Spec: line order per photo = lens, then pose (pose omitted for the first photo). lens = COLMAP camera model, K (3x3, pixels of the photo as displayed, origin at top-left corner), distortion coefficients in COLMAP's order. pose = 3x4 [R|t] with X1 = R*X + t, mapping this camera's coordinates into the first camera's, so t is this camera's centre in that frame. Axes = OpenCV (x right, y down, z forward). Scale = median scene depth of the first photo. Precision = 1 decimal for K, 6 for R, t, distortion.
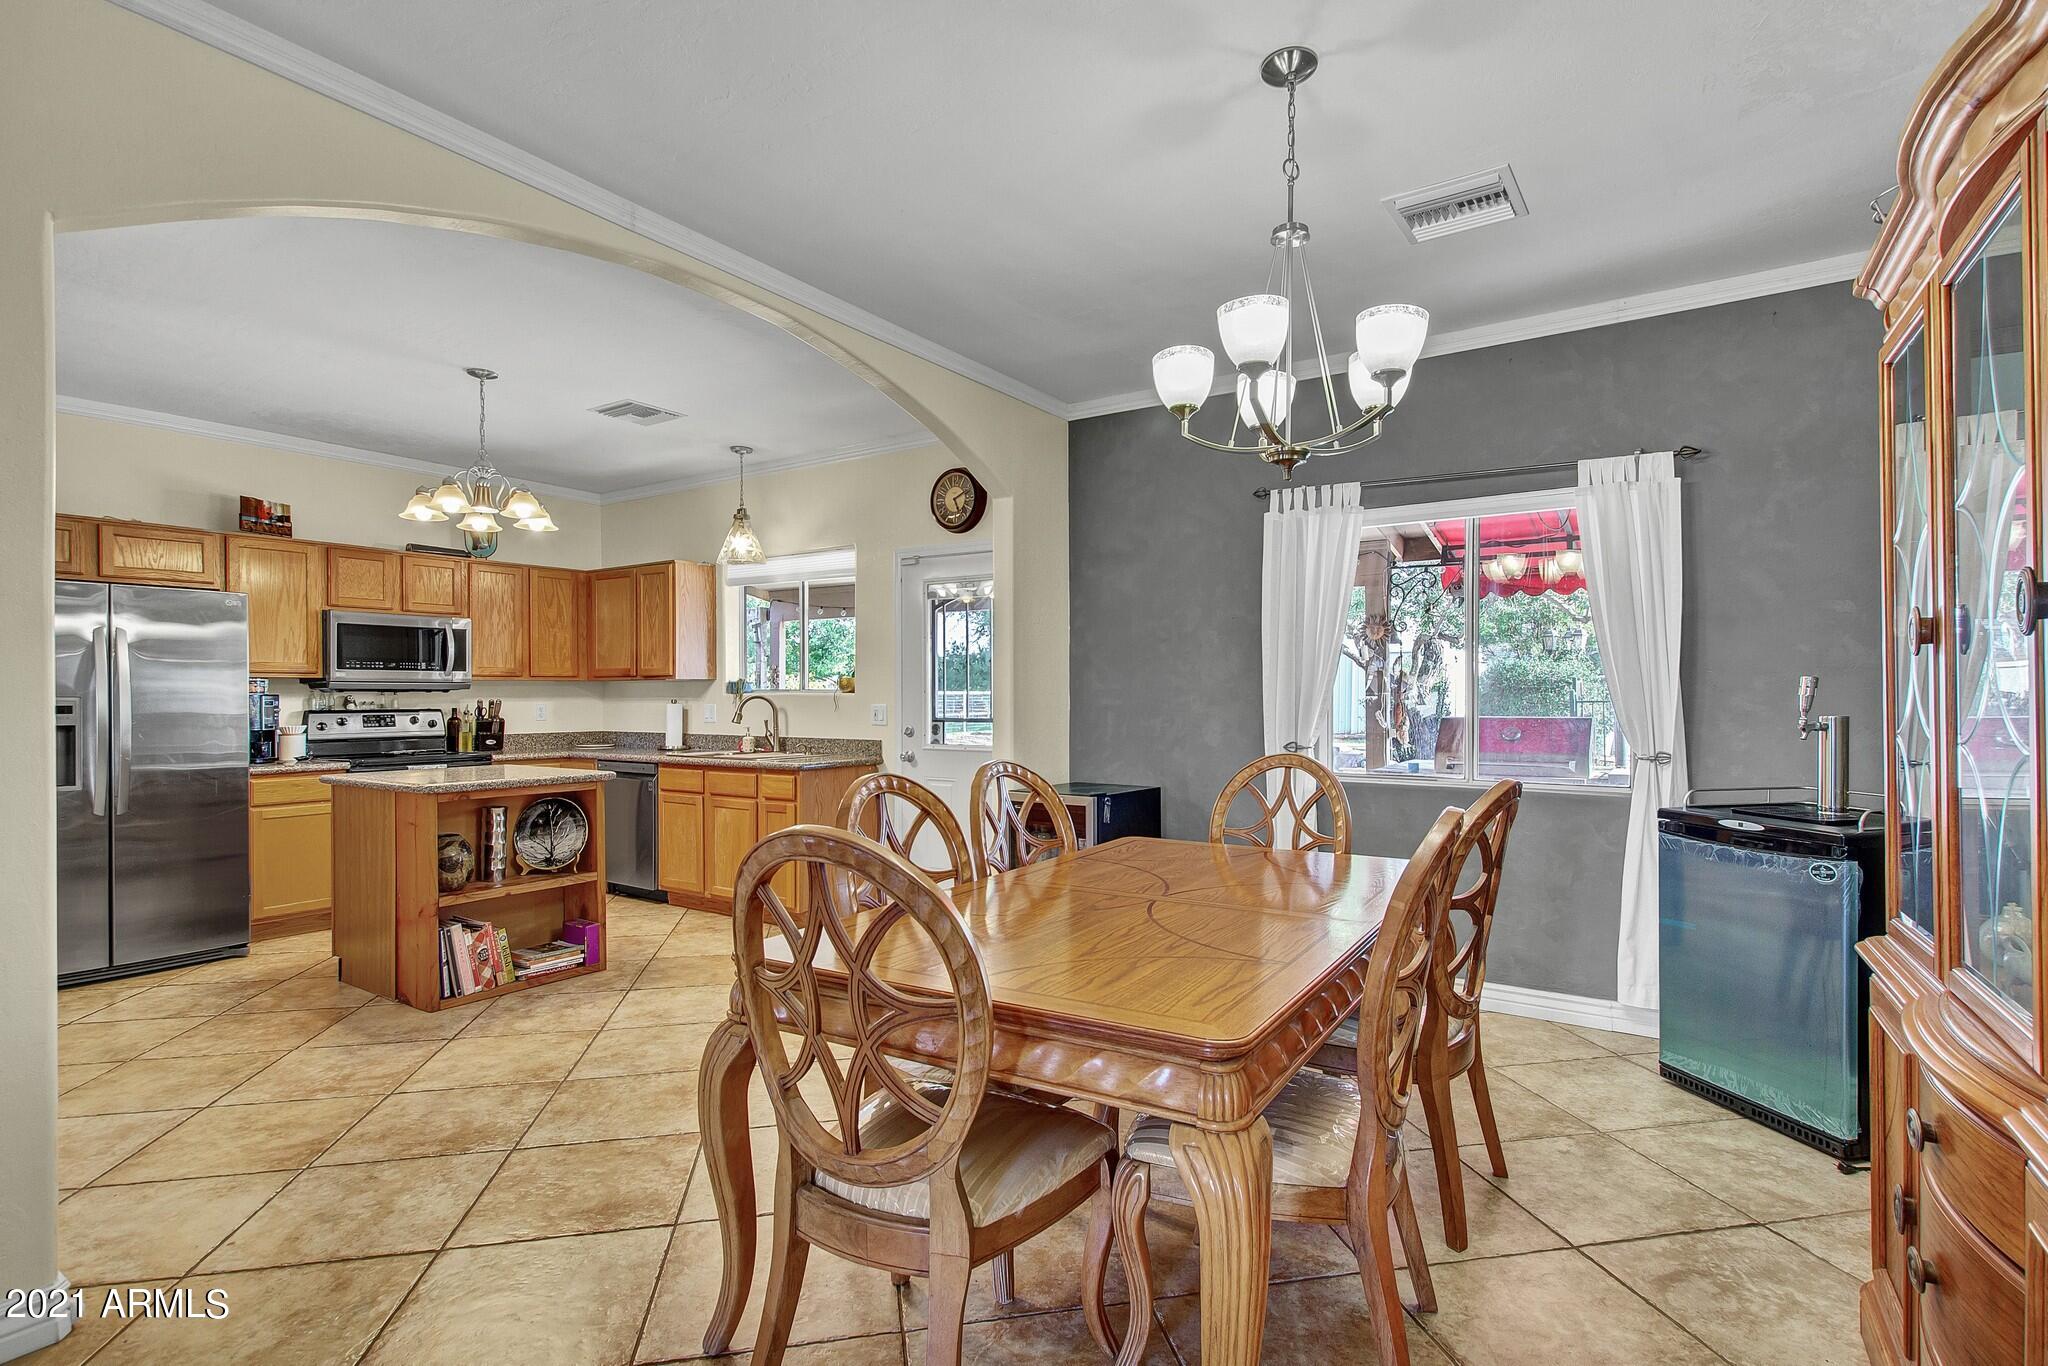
lens RADIAL K [[990.2, 0, 1051.6], [0, 990.2, 696.3], [0, 0, 1]] dist [0.002095, 0.000013]
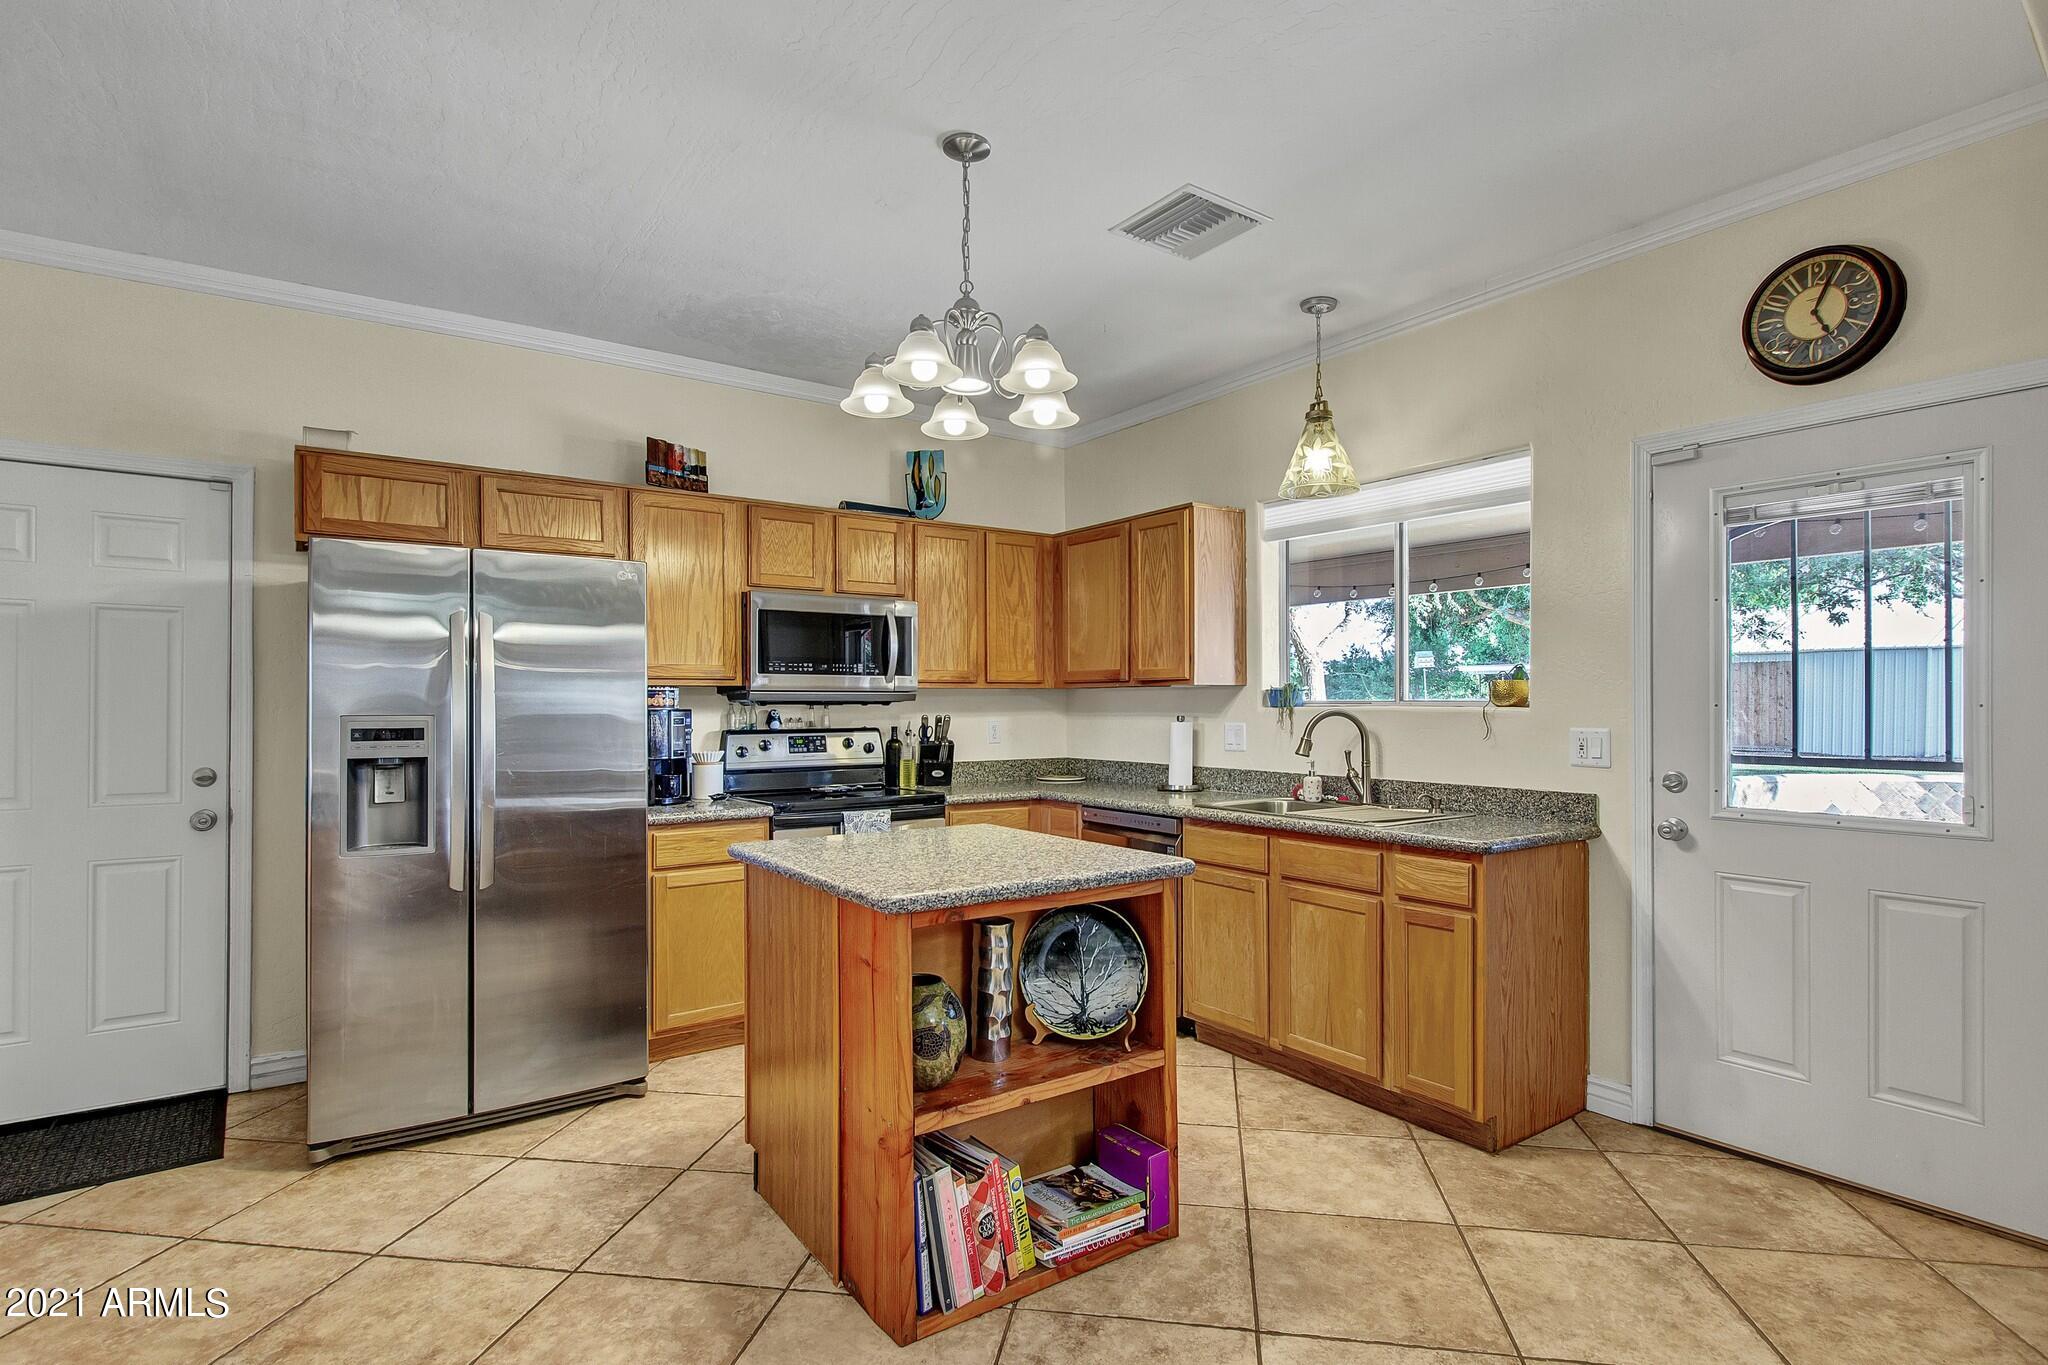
lens RADIAL K [[1015.1, 0, 1040.9], [0, 1015.1, 702.0], [0, 0, 1]] dist [0.001316, 0.000358]
pose [[0.934089, -0.000802, -0.357040, -0.262081], [-0.000280, 0.999996, -0.002978, -0.004488], [0.357040, 0.002881, 0.934085, 0.378696]]
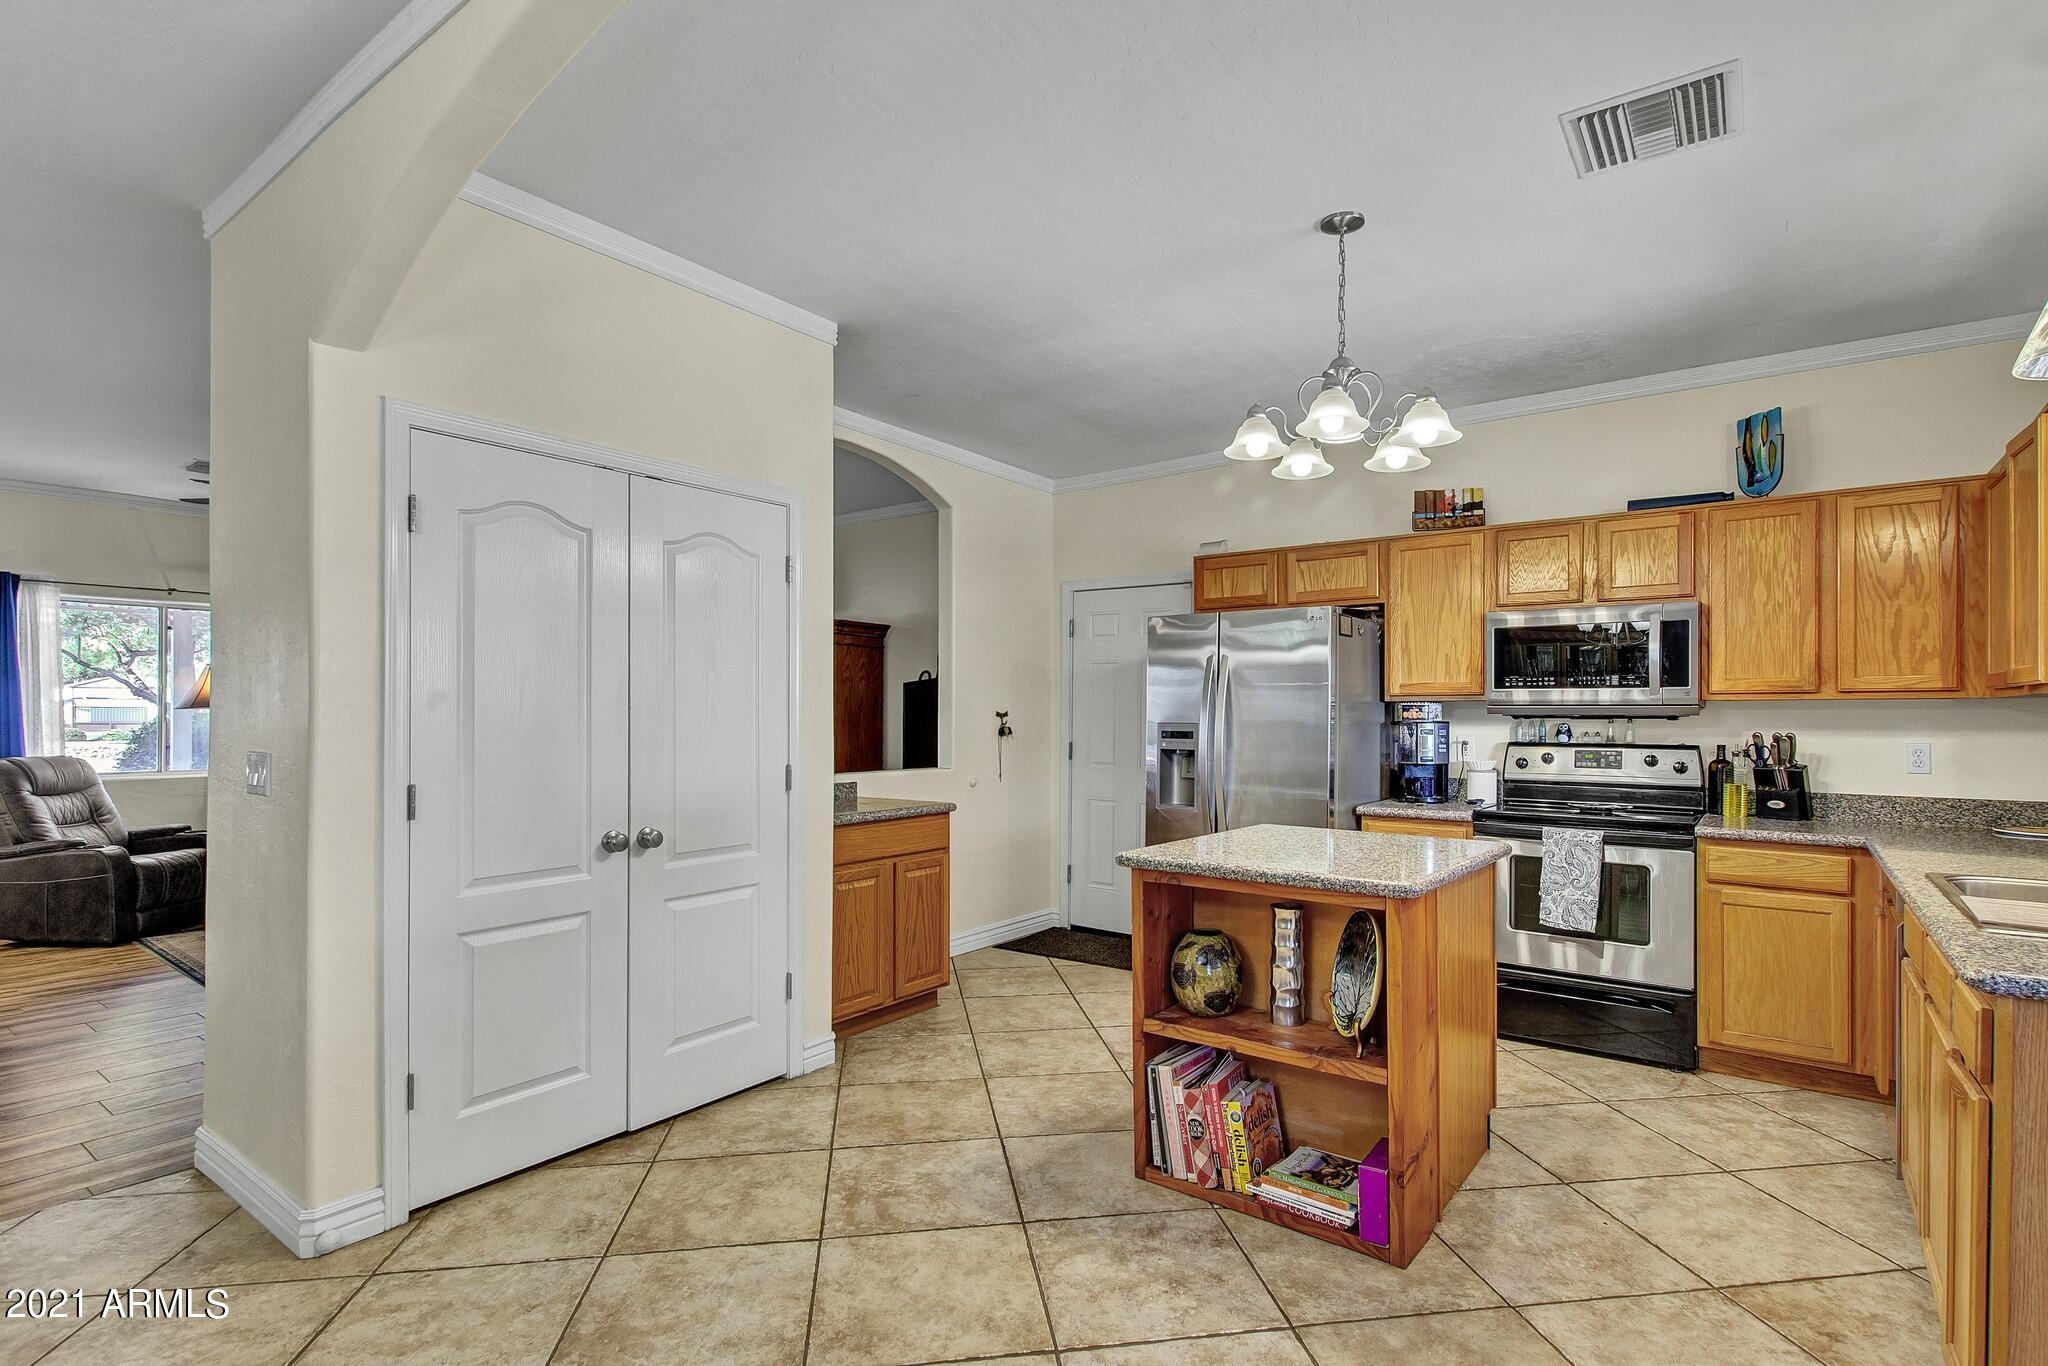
lens RADIAL K [[986.4, 0, 1042.1], [0, 986.4, 708.1], [0, 0, 1]] dist [0.003669, 0.000208]
pose [[-0.057039, -0.002832, -0.998368, 0.055966], [-0.004977, 0.999984, -0.002553, -0.008692], [0.998360, 0.004823, -0.057052, 0.677887]]
